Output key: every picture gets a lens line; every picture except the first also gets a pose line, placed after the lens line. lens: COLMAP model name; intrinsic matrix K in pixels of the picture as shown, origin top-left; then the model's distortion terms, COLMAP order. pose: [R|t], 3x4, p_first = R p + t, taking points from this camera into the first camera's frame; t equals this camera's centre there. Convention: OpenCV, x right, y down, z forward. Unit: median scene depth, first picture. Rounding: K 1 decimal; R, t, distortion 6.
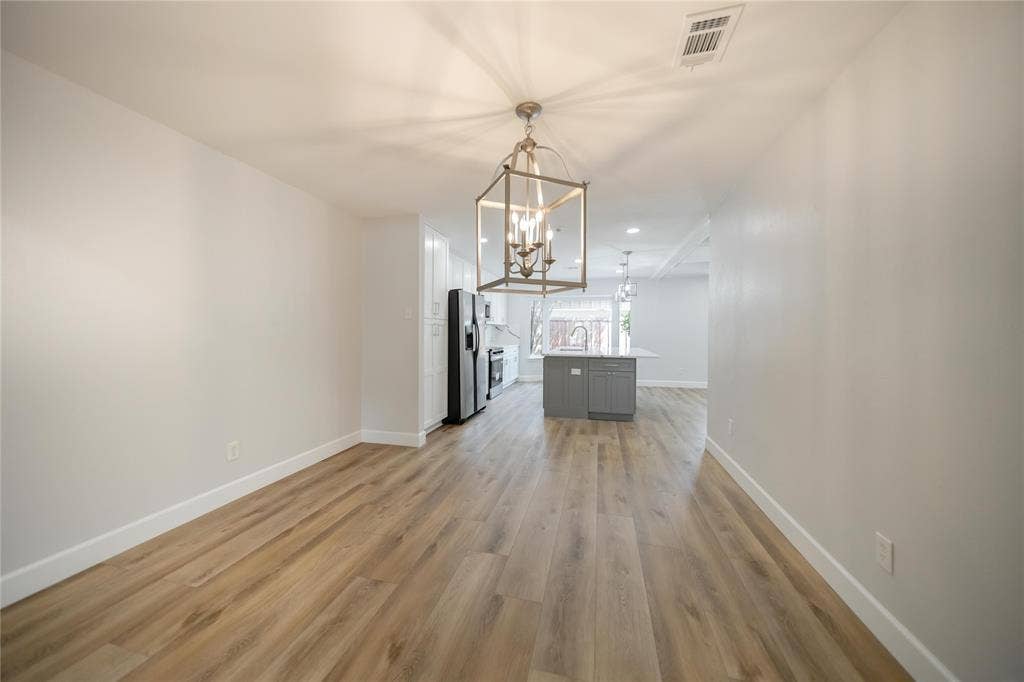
lens RADIAL K [[362.5, 0, 508.3], [0, 362.5, 331.8], [0, 0, 1]] dist [0.001811, 0.000327]
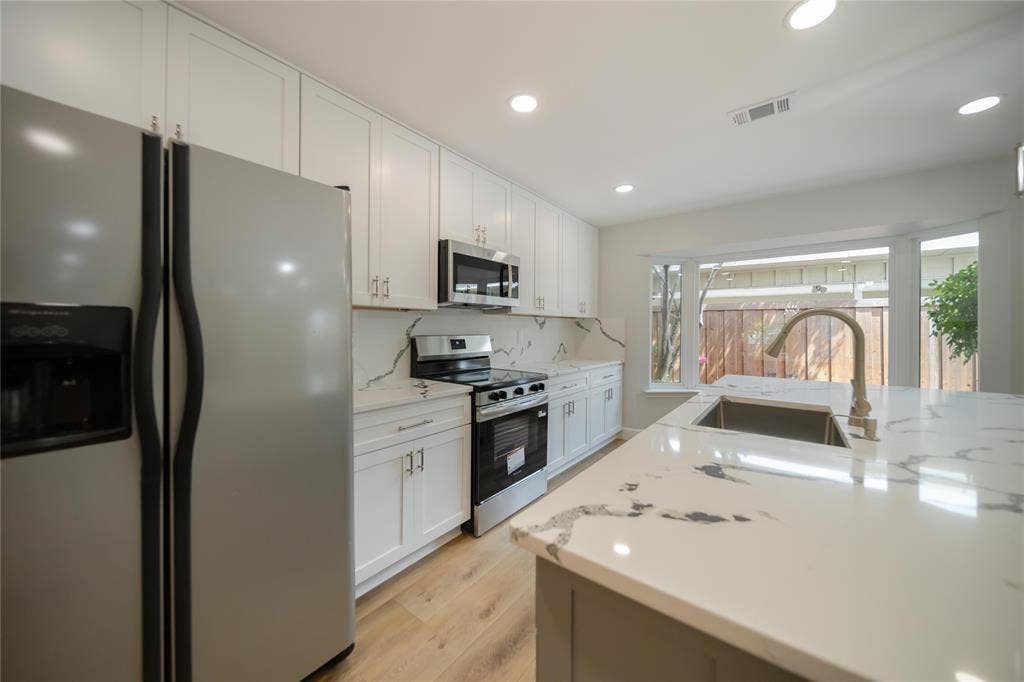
lens RADIAL K [[362.5, 0, 508.3], [0, 362.5, 331.8], [0, 0, 1]] dist [0.001811, 0.000327]
pose [[0.916389, 0.000342, -0.400289, 0.099516], [0.001018, 0.999994, 0.003185, -0.003053], [0.400288, -0.003326, 0.916383, 0.642809]]
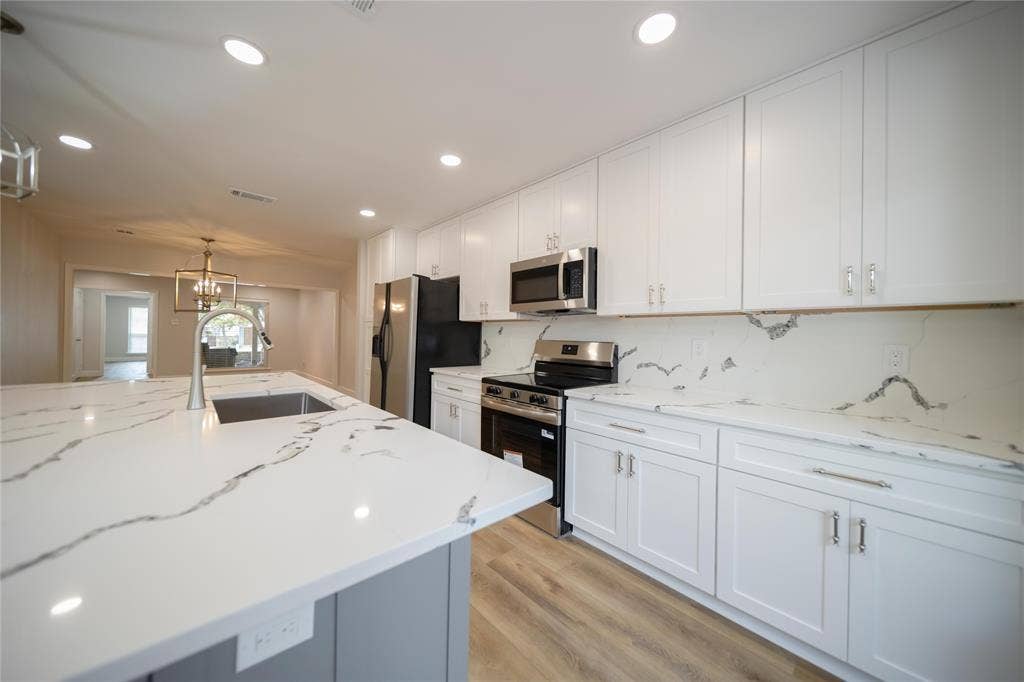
lens RADIAL K [[362.5, 0, 508.3], [0, 362.5, 331.8], [0, 0, 1]] dist [0.001811, 0.000327]
pose [[-0.560912, -0.021253, -0.827603, 0.259685], [-0.021374, 0.999709, -0.011187, -0.002307], [0.827600, 0.011415, -0.561203, 1.136690]]
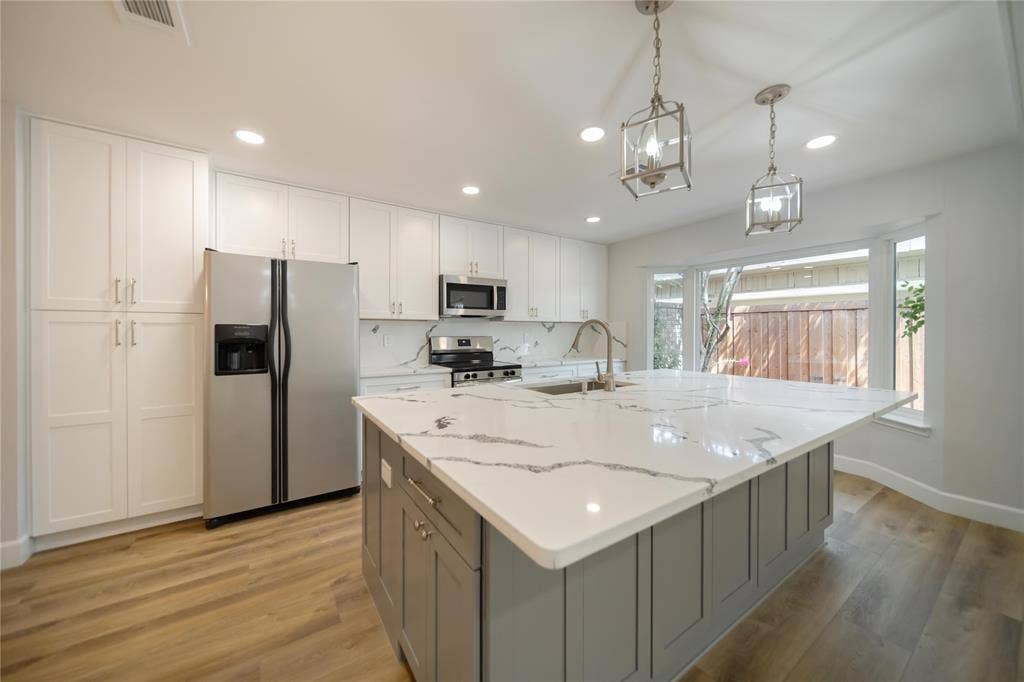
lens RADIAL K [[362.5, 0, 508.3], [0, 362.5, 331.8], [0, 0, 1]] dist [0.001811, 0.000327]
pose [[0.741970, -0.007418, -0.670392, 0.321101], [0.004391, 0.999971, -0.006205, -0.001745], [0.670419, 0.001660, 0.741981, 0.604923]]
